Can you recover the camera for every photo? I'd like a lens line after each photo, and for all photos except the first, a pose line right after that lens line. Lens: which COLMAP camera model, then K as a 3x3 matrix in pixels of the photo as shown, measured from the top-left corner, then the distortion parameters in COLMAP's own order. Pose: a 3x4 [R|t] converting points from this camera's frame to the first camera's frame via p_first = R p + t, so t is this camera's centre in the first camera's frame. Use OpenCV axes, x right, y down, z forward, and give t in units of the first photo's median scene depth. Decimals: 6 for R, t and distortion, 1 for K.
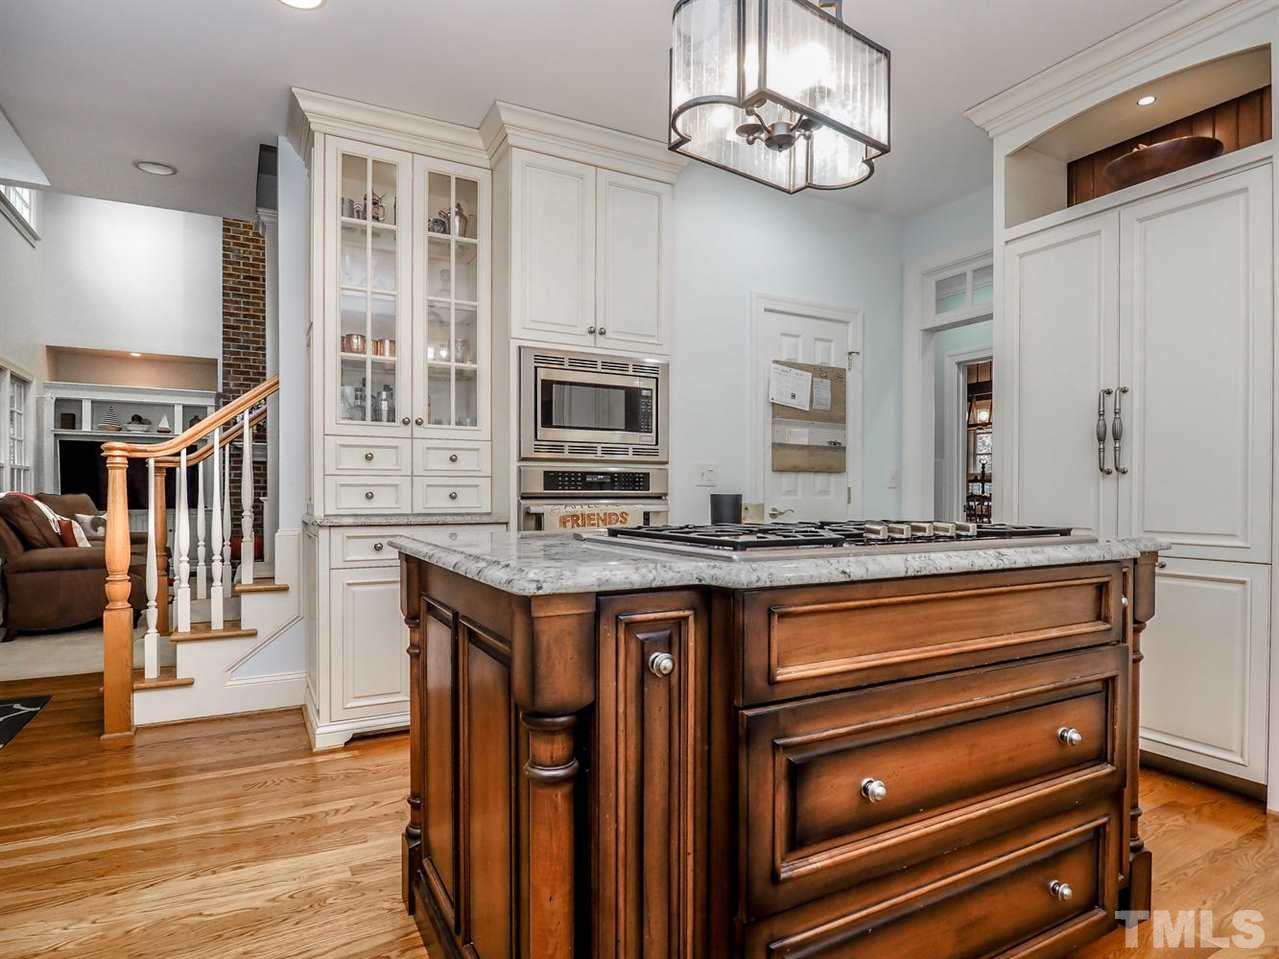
lens RADIAL K [[707.4, 0, 670.4], [0, 707.4, 488.7], [0, 0, 1]] dist [0.004506, -0.000460]
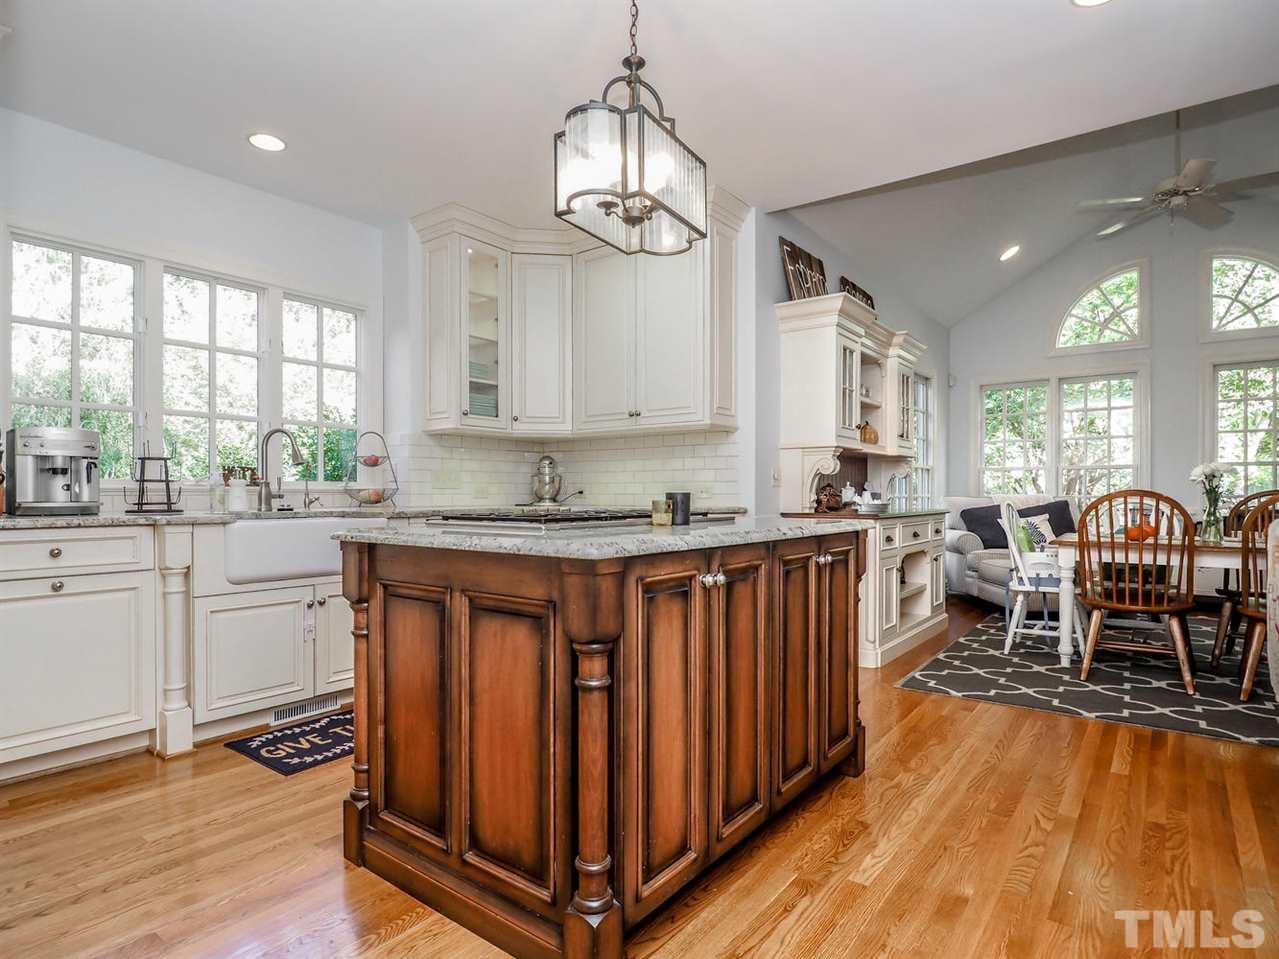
lens RADIAL K [[707.4, 0, 648.9], [0, 707.4, 486.1], [0, 0, 1]] dist [0.004506, -0.000460]
pose [[0.922274, -0.001598, 0.386533, -0.317240], [-0.000654, 0.999984, 0.005695, -0.010291], [-0.386536, -0.005505, 0.922258, -0.205849]]
